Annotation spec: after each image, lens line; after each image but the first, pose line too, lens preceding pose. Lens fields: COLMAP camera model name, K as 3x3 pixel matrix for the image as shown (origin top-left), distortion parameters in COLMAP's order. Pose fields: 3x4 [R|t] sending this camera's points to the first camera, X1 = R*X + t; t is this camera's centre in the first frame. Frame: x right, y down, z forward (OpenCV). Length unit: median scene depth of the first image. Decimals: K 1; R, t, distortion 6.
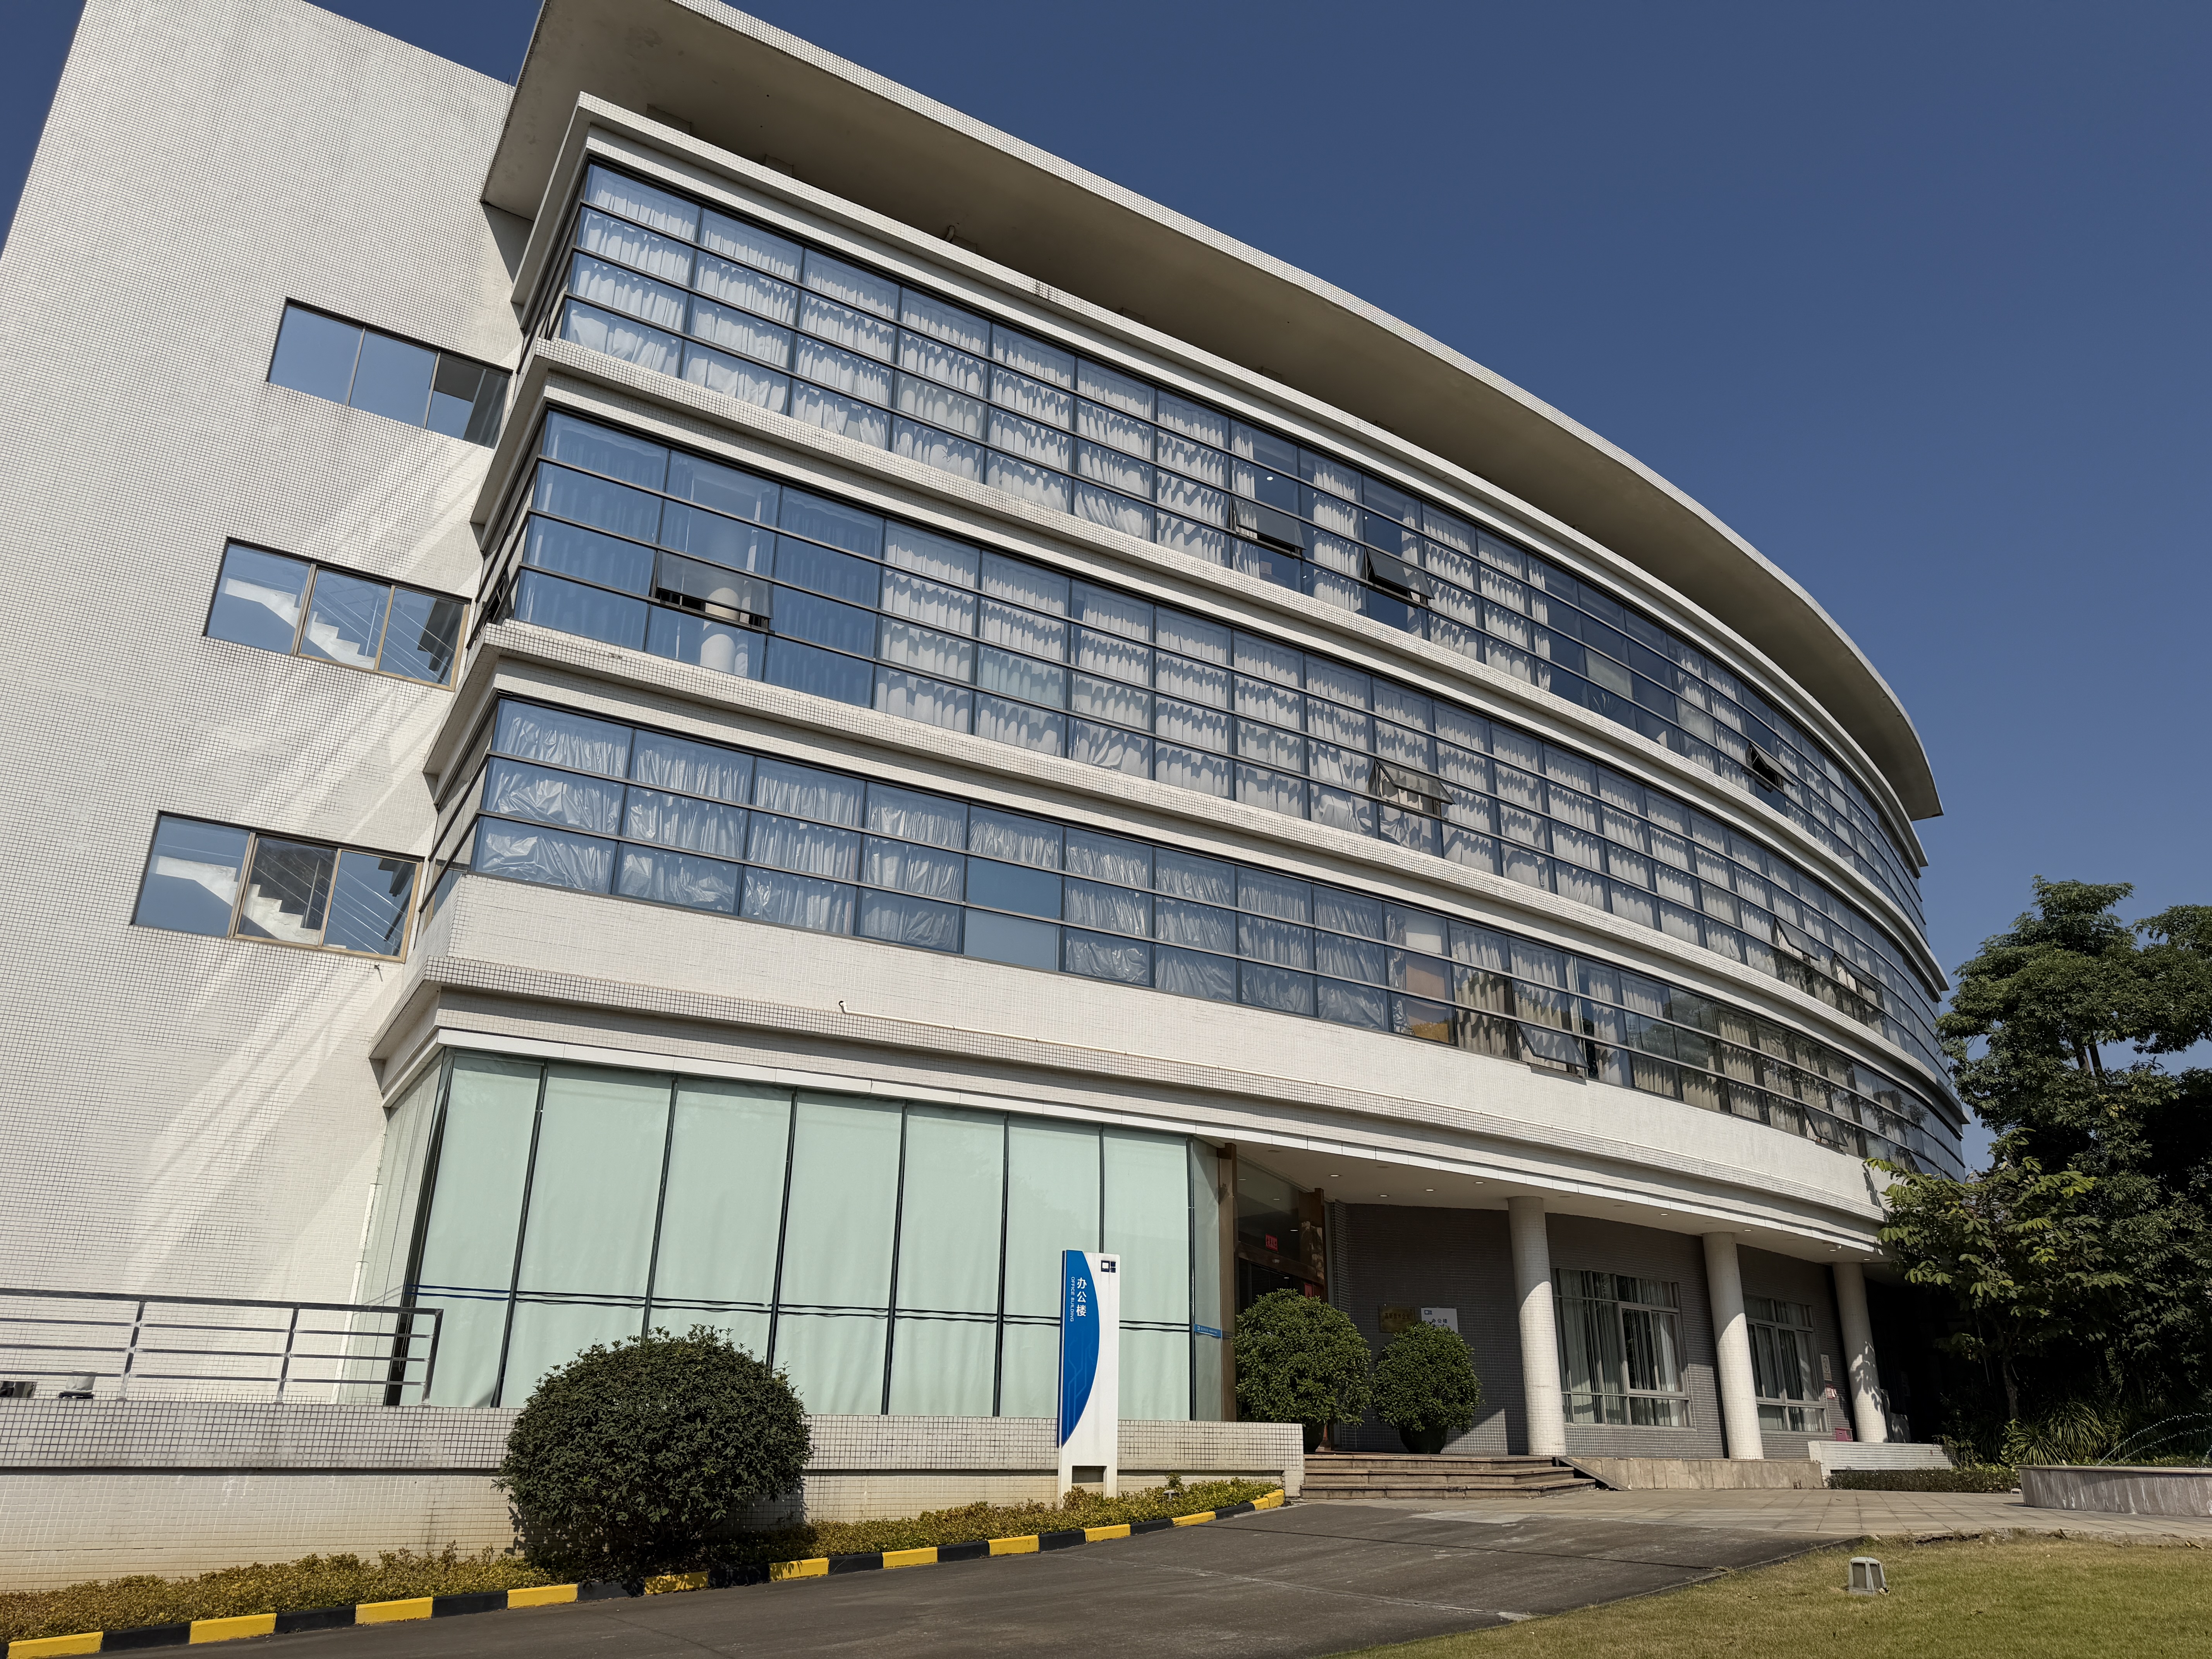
lens RADIAL K [[1537.9, 0, 1115.2], [0, 1537.9, 837.8], [0, 0, 1]] dist [0.073047, -0.082994]
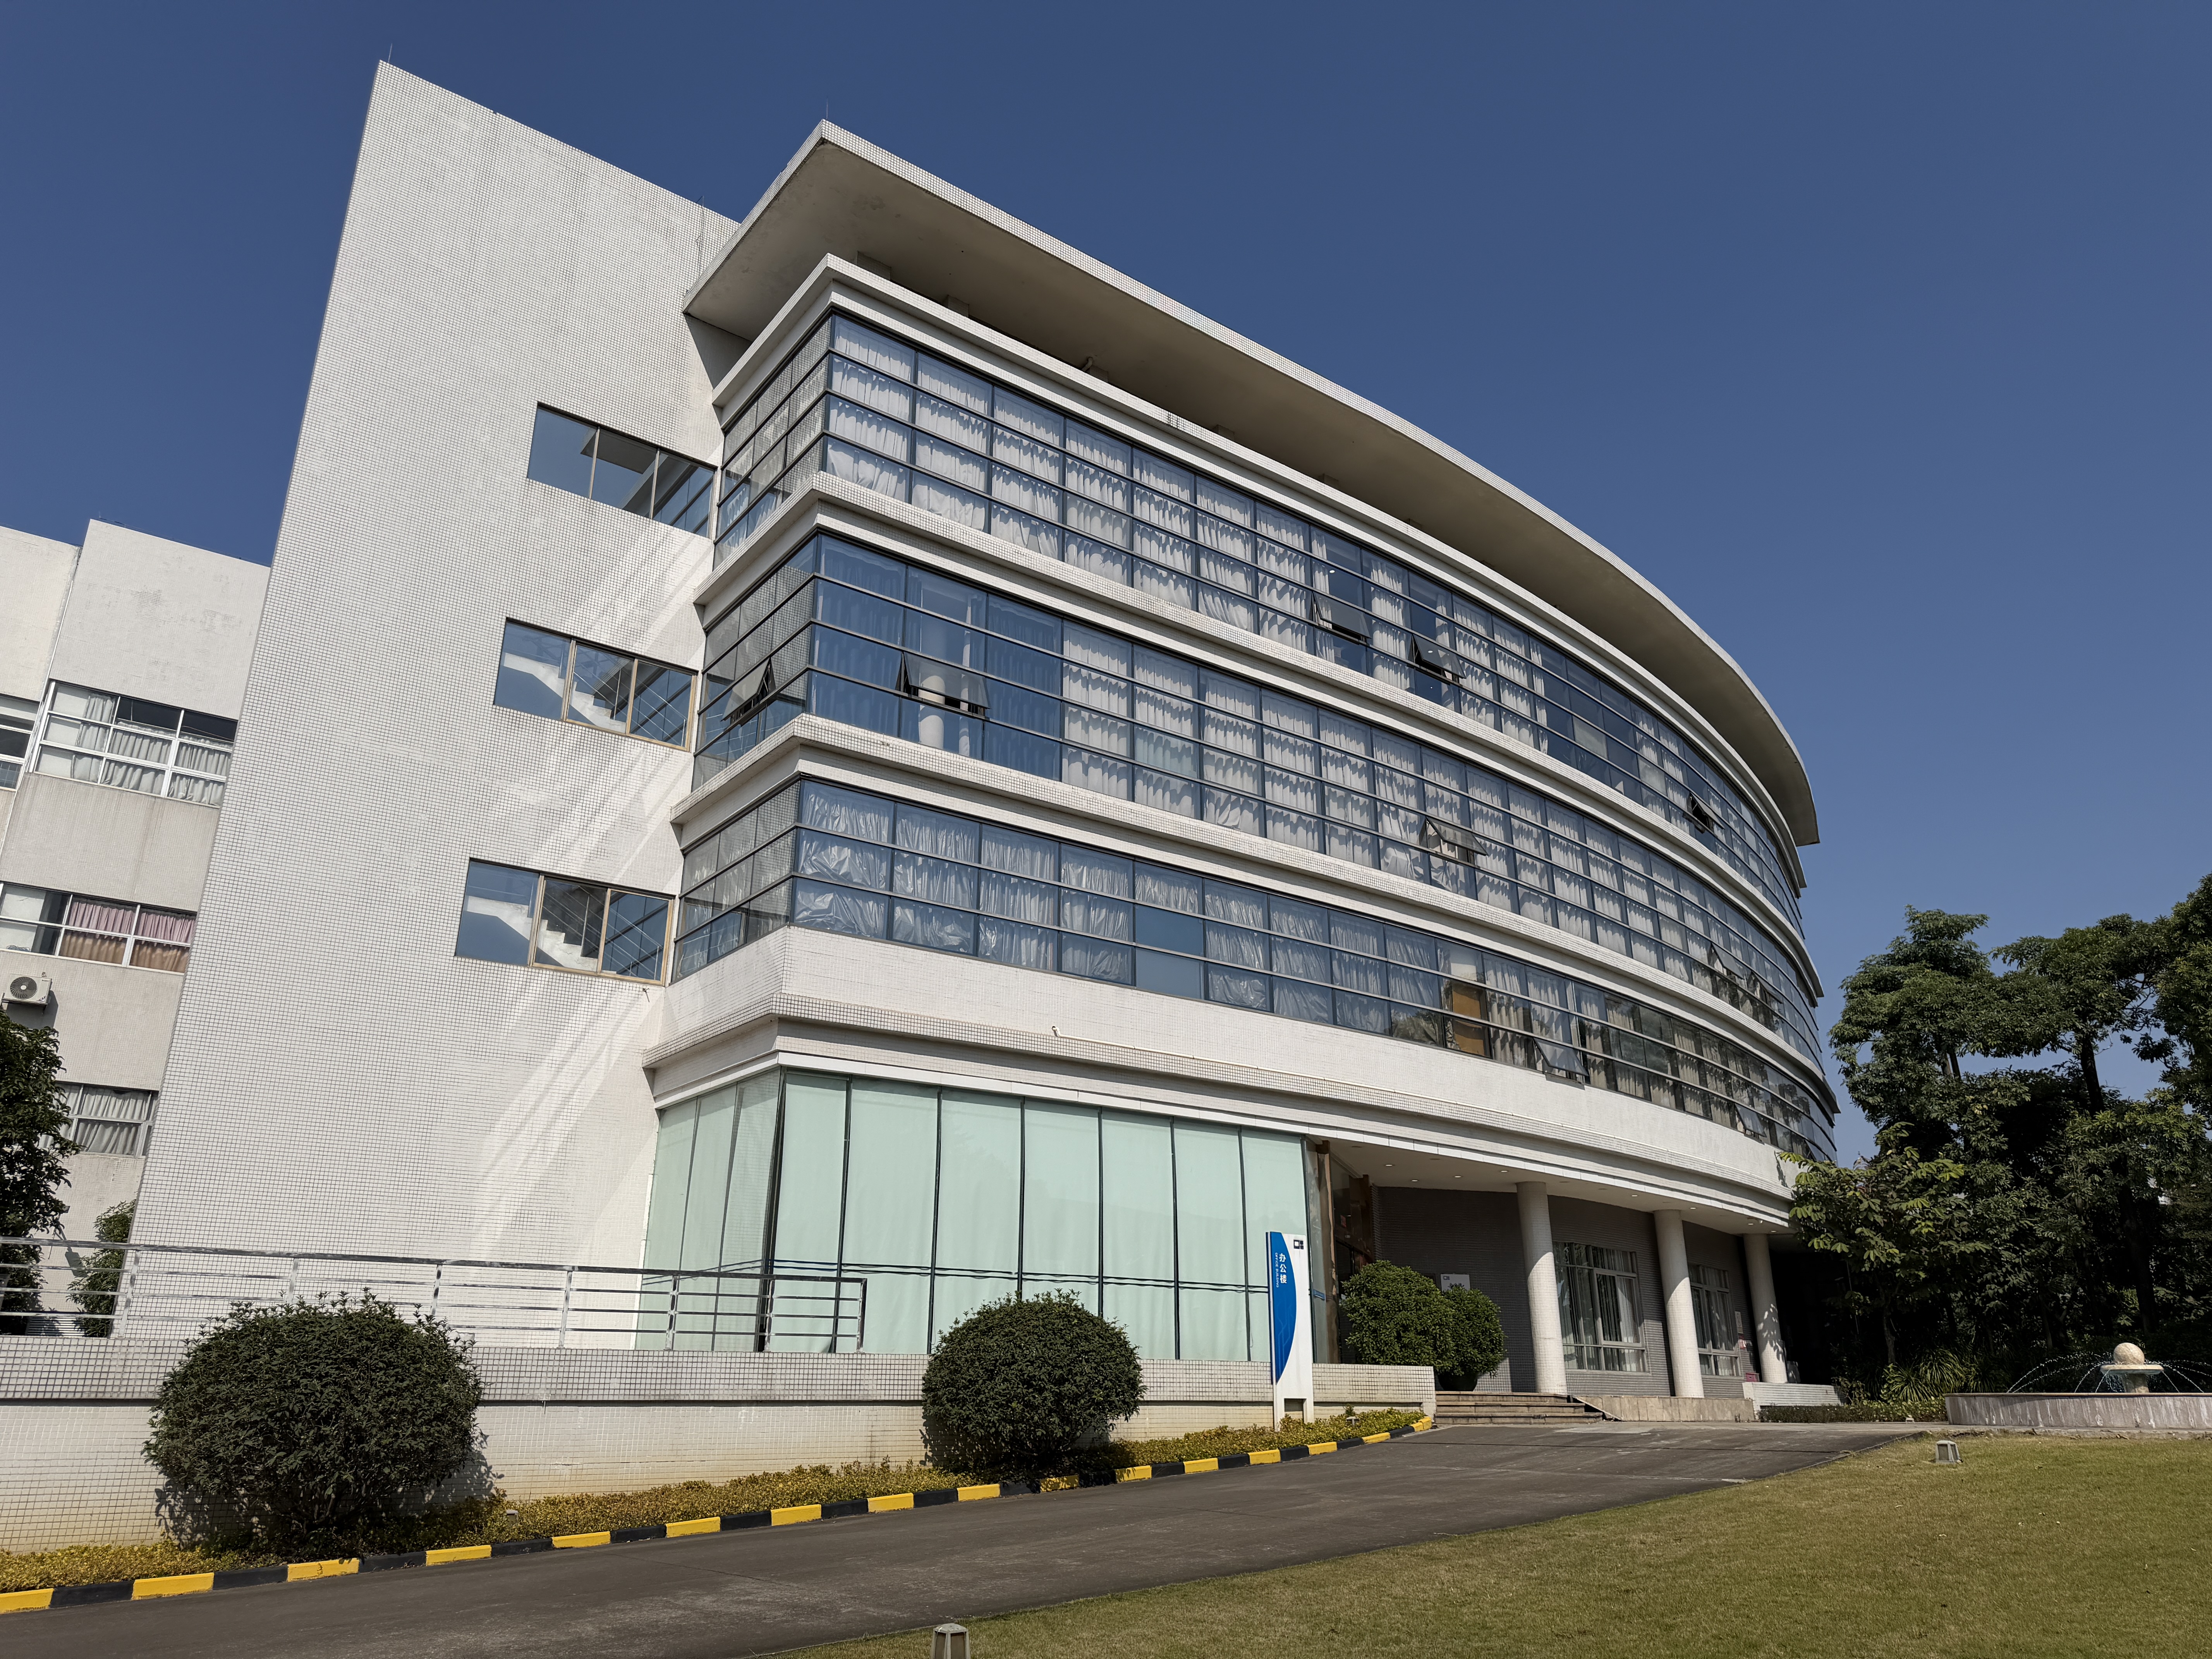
lens RADIAL K [[1537.9, 0, 1117.7], [0, 1537.9, 811.3], [0, 0, 1]] dist [0.073047, -0.082994]
pose [[0.994309, 0.025586, 0.103418, -0.218464], [-0.026149, 0.999650, 0.004092, -0.061136], [-0.103277, -0.006773, 0.994630, -0.189424]]
